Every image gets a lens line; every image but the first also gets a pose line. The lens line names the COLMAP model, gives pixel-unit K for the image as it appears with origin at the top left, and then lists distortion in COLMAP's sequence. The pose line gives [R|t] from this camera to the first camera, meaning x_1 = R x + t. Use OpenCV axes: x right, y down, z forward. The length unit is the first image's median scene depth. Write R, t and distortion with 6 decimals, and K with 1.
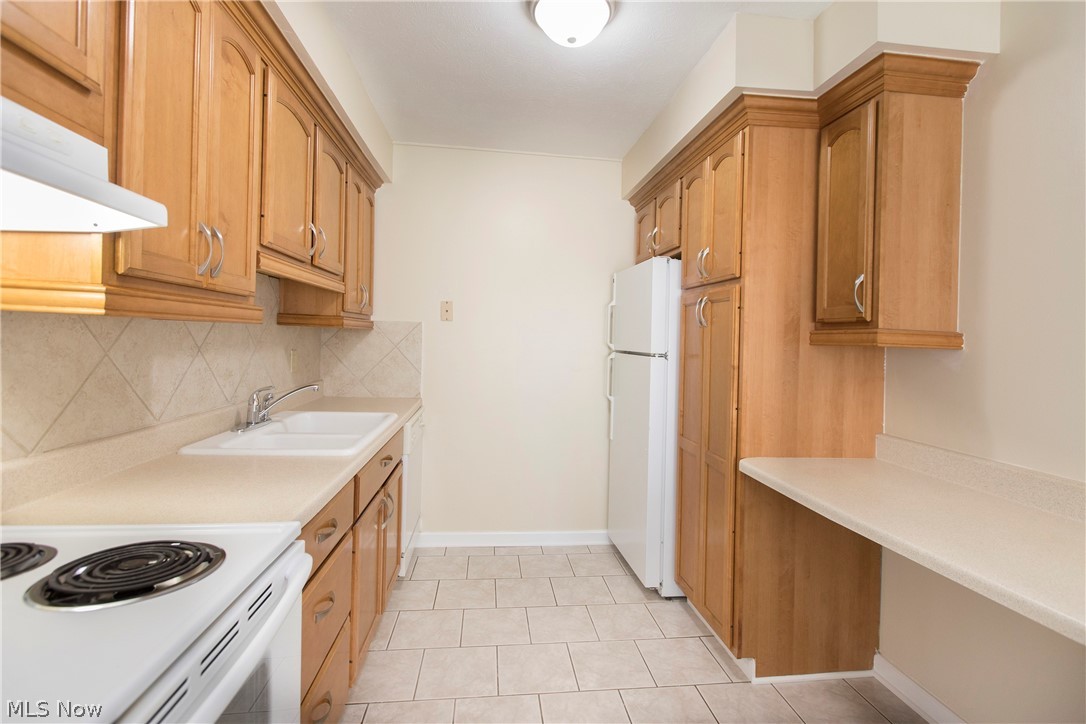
lens RADIAL K [[493.6, 0, 550.7], [0, 493.6, 366.3], [0, 0, 1]] dist [-0.000566, -0.000249]
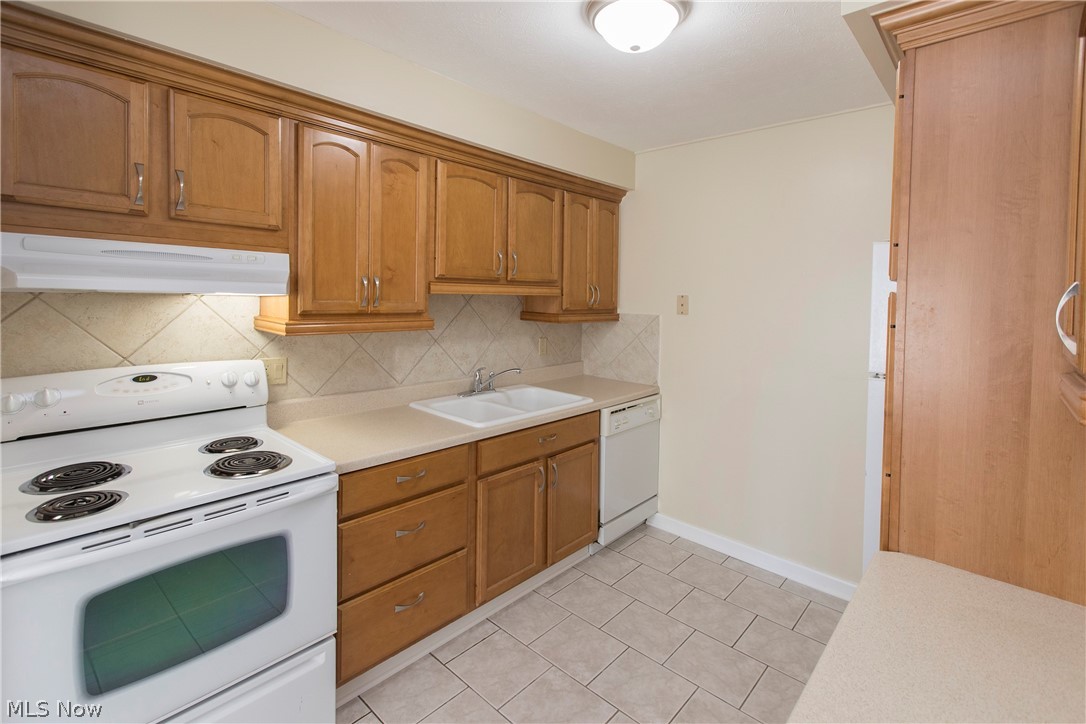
lens RADIAL K [[493.6, 0, 581.3], [0, 493.6, 309.7], [0, 0, 1]] dist [-0.000566, -0.000249]
pose [[0.669658, 0.026797, -0.742186, 0.574460], [-0.059592, 0.998065, -0.017733, -0.100385], [0.740275, 0.056103, 0.669959, 0.219434]]
